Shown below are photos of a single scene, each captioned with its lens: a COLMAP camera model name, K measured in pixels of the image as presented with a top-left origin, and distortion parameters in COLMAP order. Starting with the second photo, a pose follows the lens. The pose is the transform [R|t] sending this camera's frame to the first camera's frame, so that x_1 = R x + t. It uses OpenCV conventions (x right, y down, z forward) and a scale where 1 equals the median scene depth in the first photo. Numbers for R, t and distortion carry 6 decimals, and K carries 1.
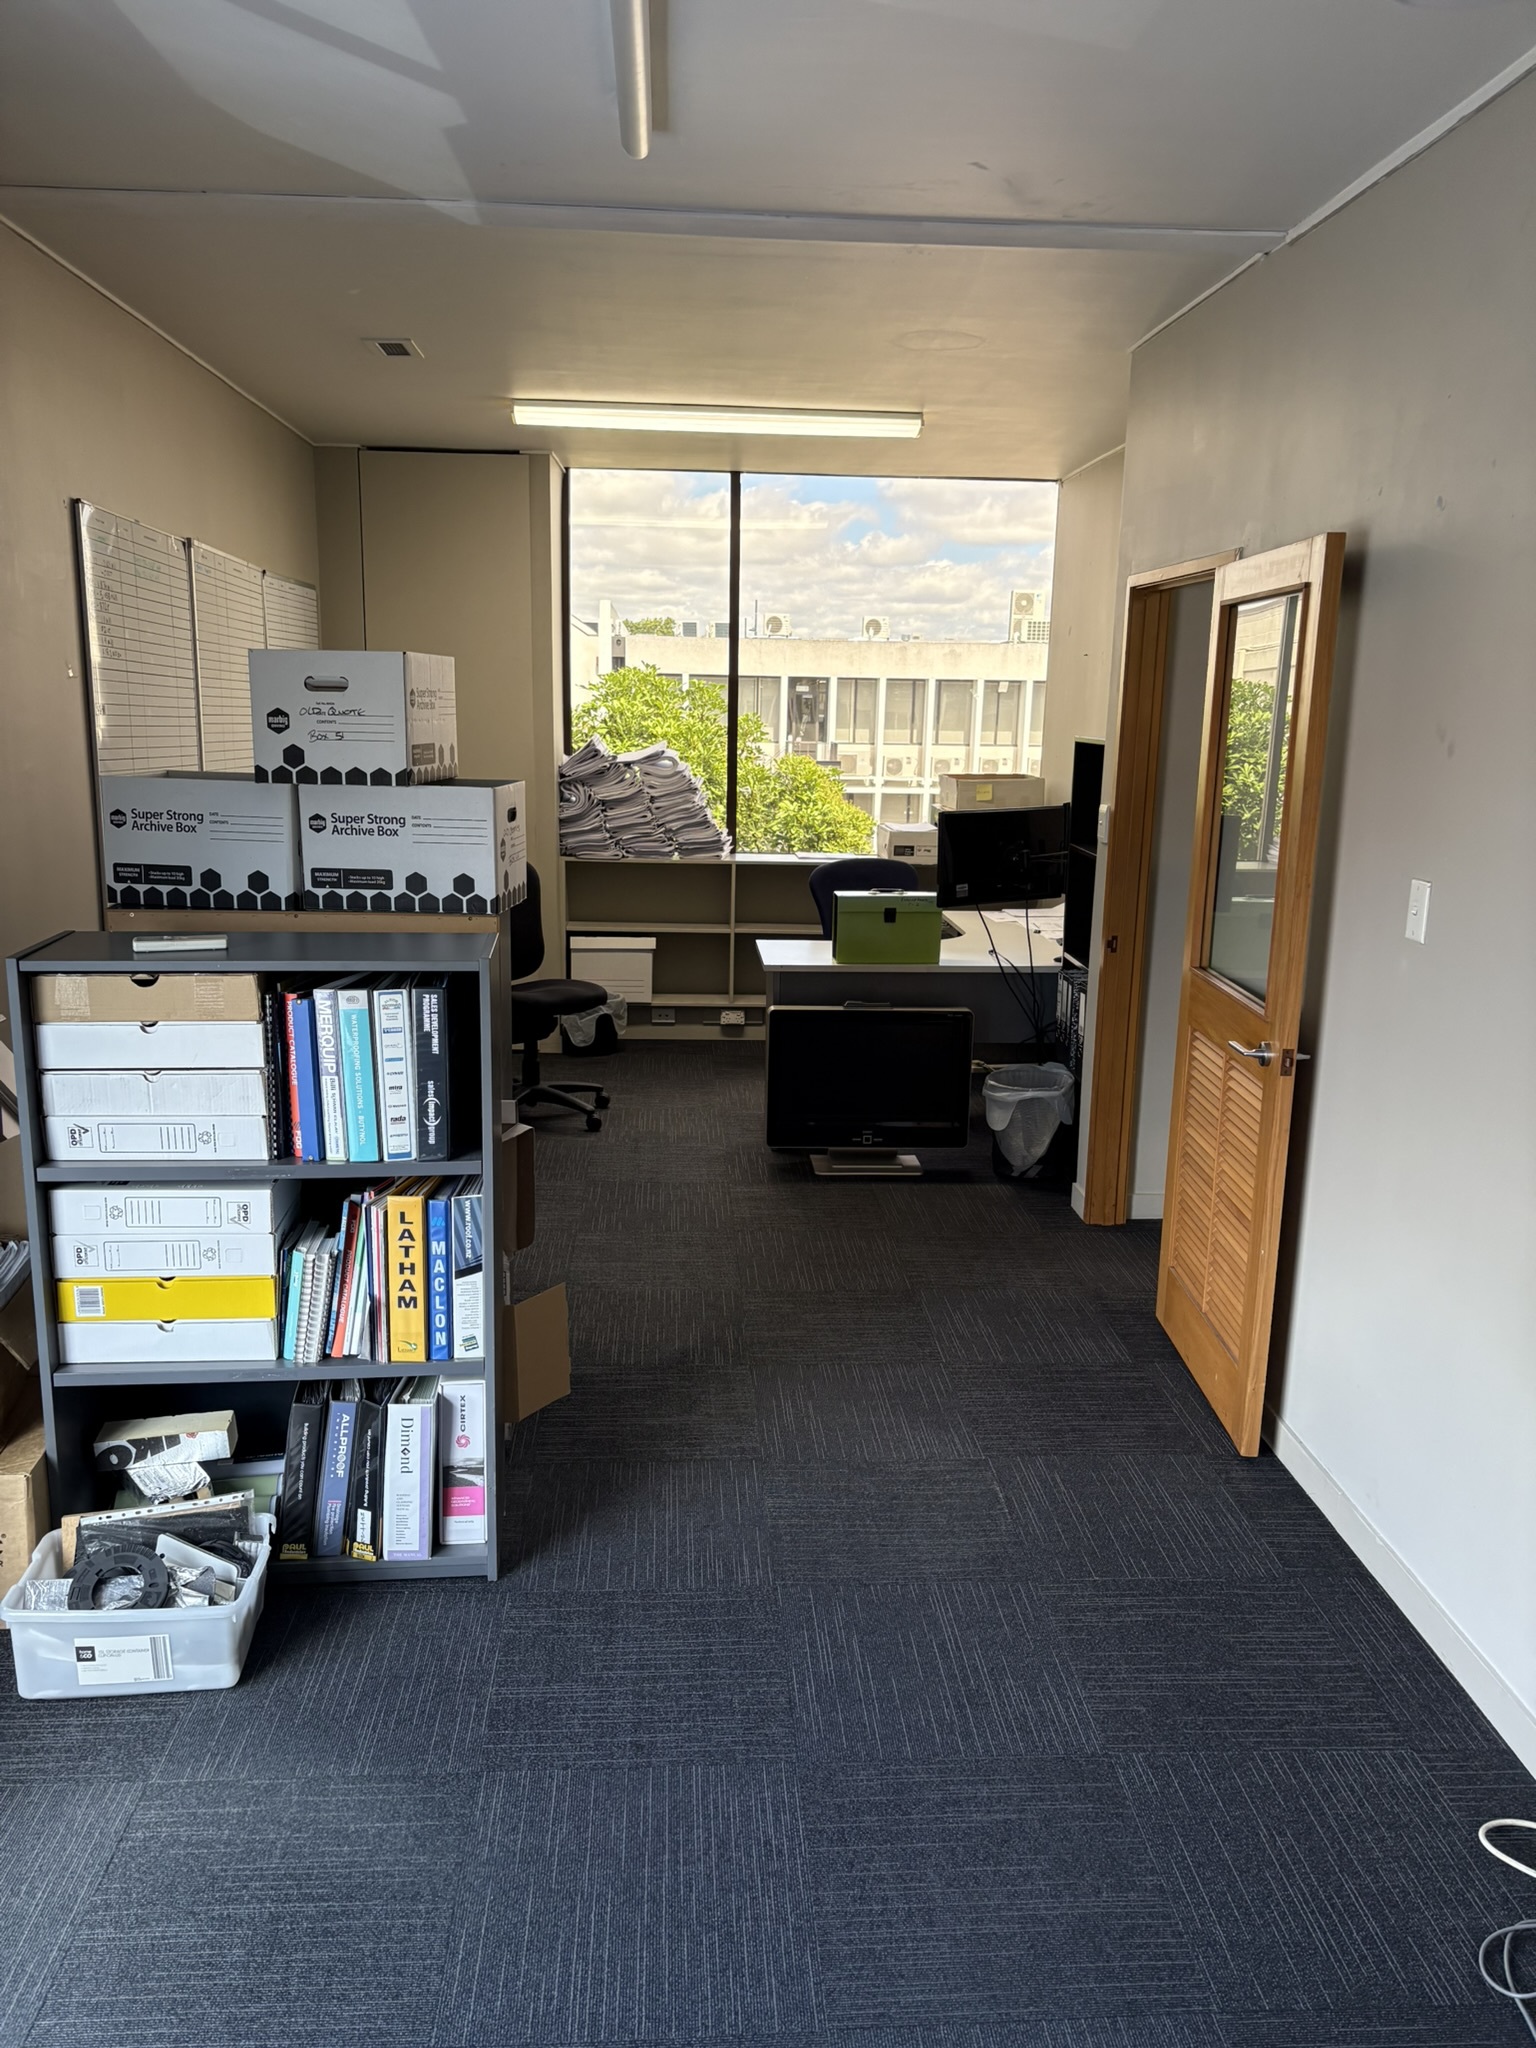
lens RADIAL K [[1541.3, 0, 768.0], [0, 1541.3, 1024.0], [0, 0, 1]] dist [0.053682, 0.000124]
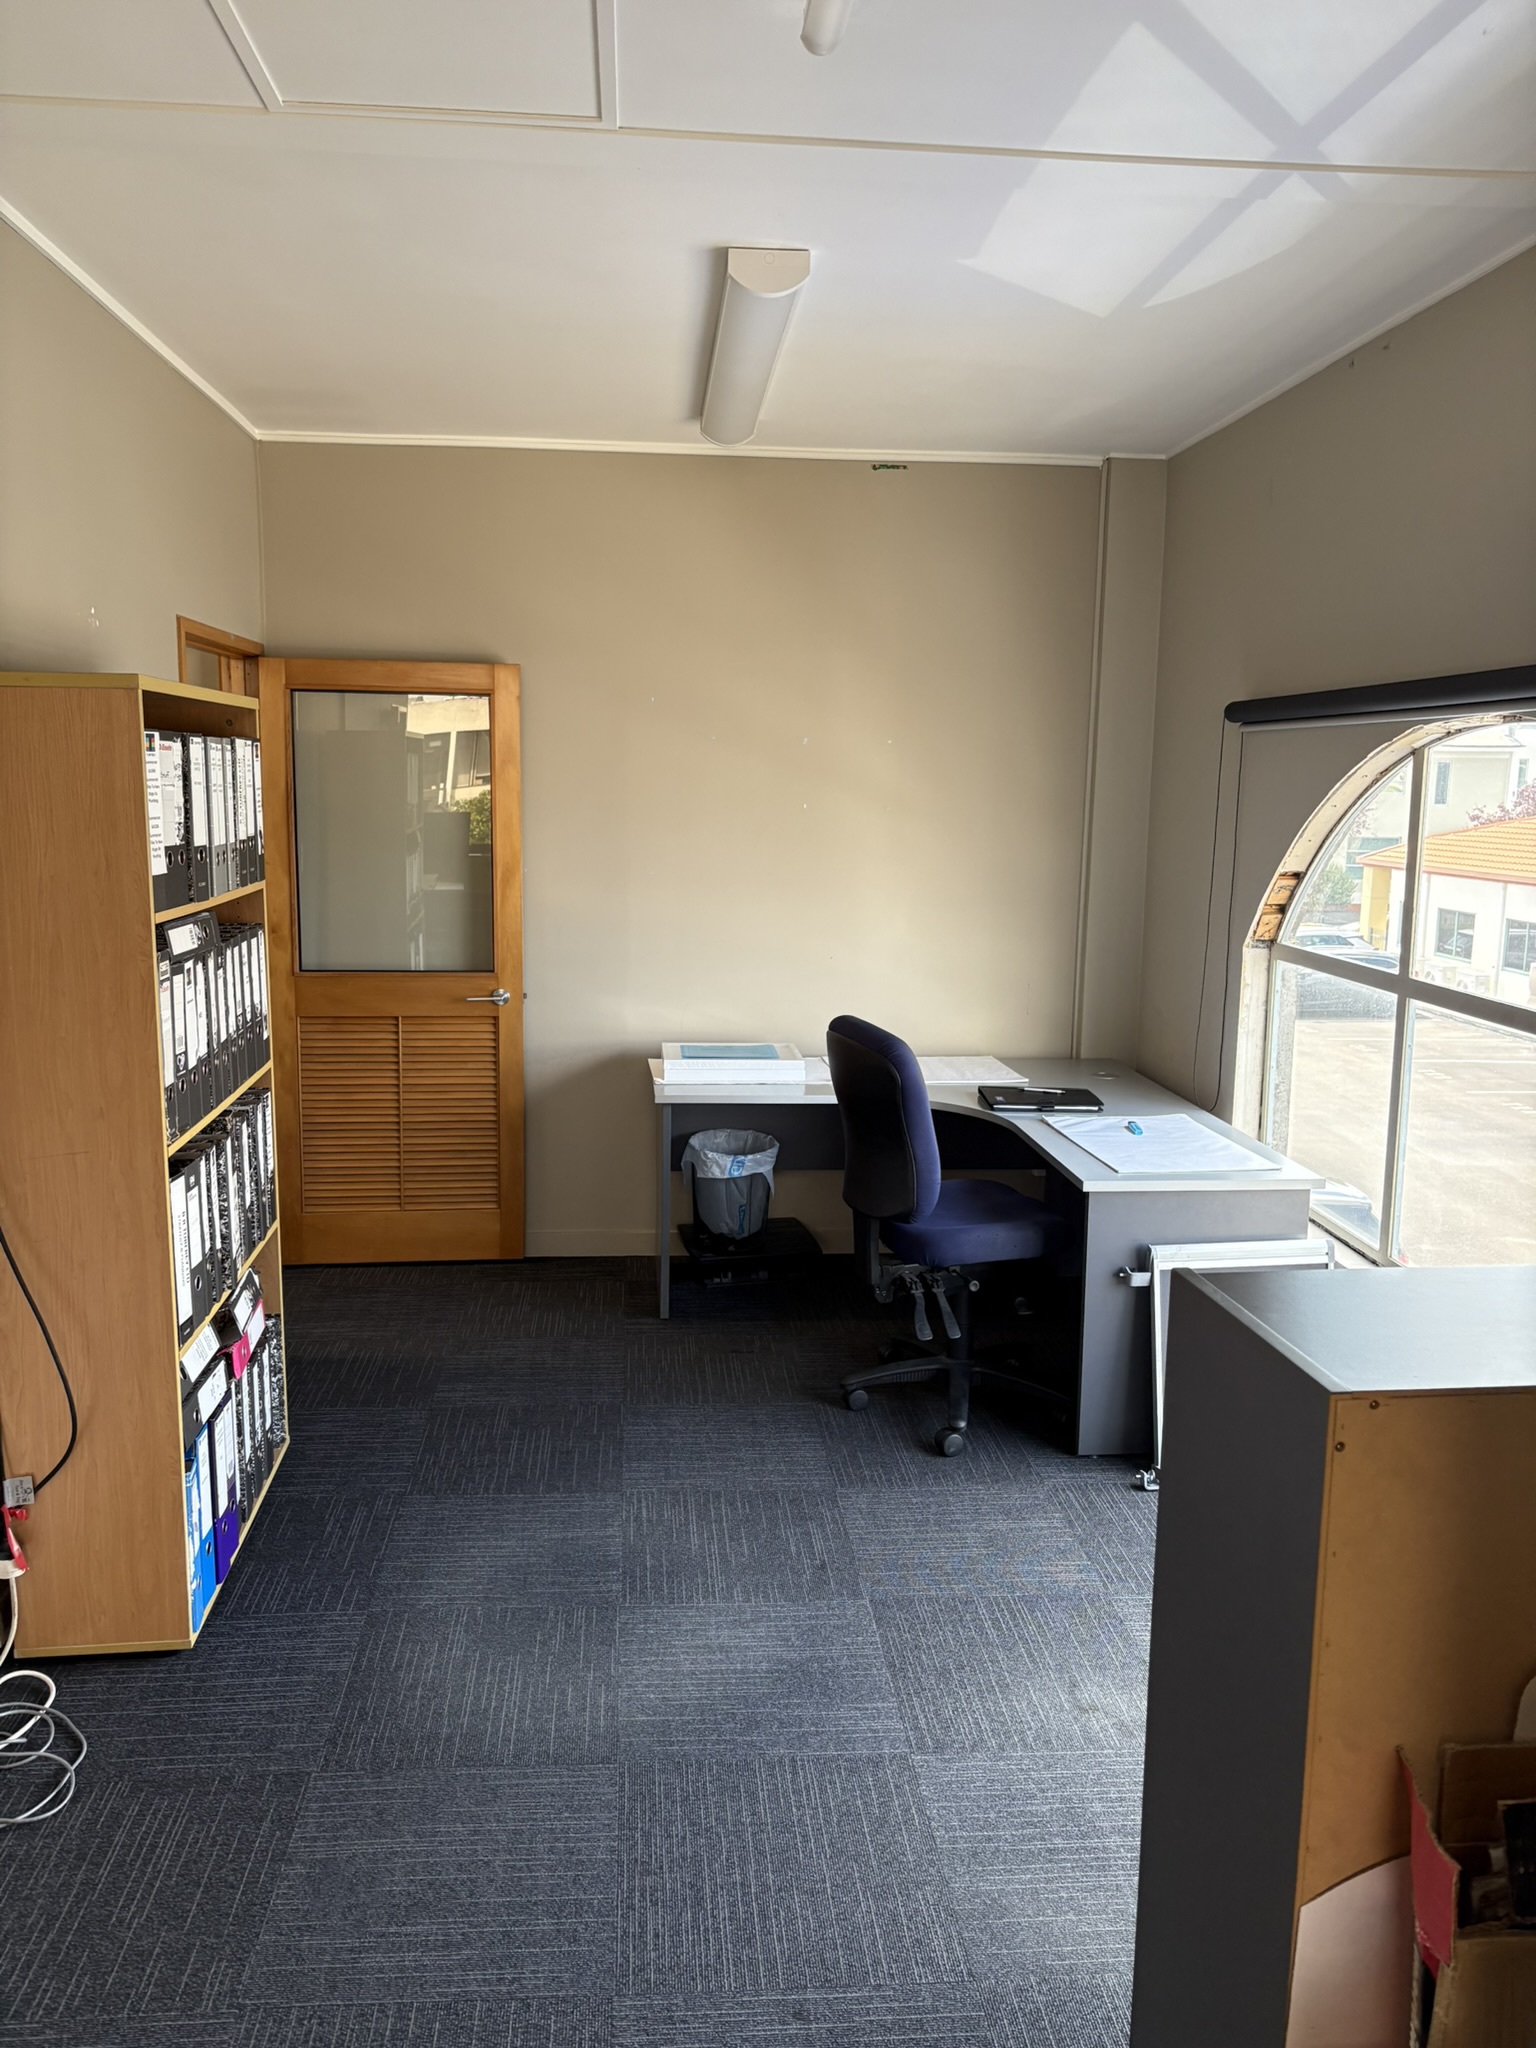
lens RADIAL K [[1541.3, 0, 768.0], [0, 1541.3, 1024.0], [0, 0, 1]] dist [0.053682, 0.000124]
pose [[-0.999108, -0.030963, -0.028727, -0.007169], [-0.039239, 0.932114, 0.360034, -0.098092], [0.015629, 0.360840, -0.932497, 0.462649]]
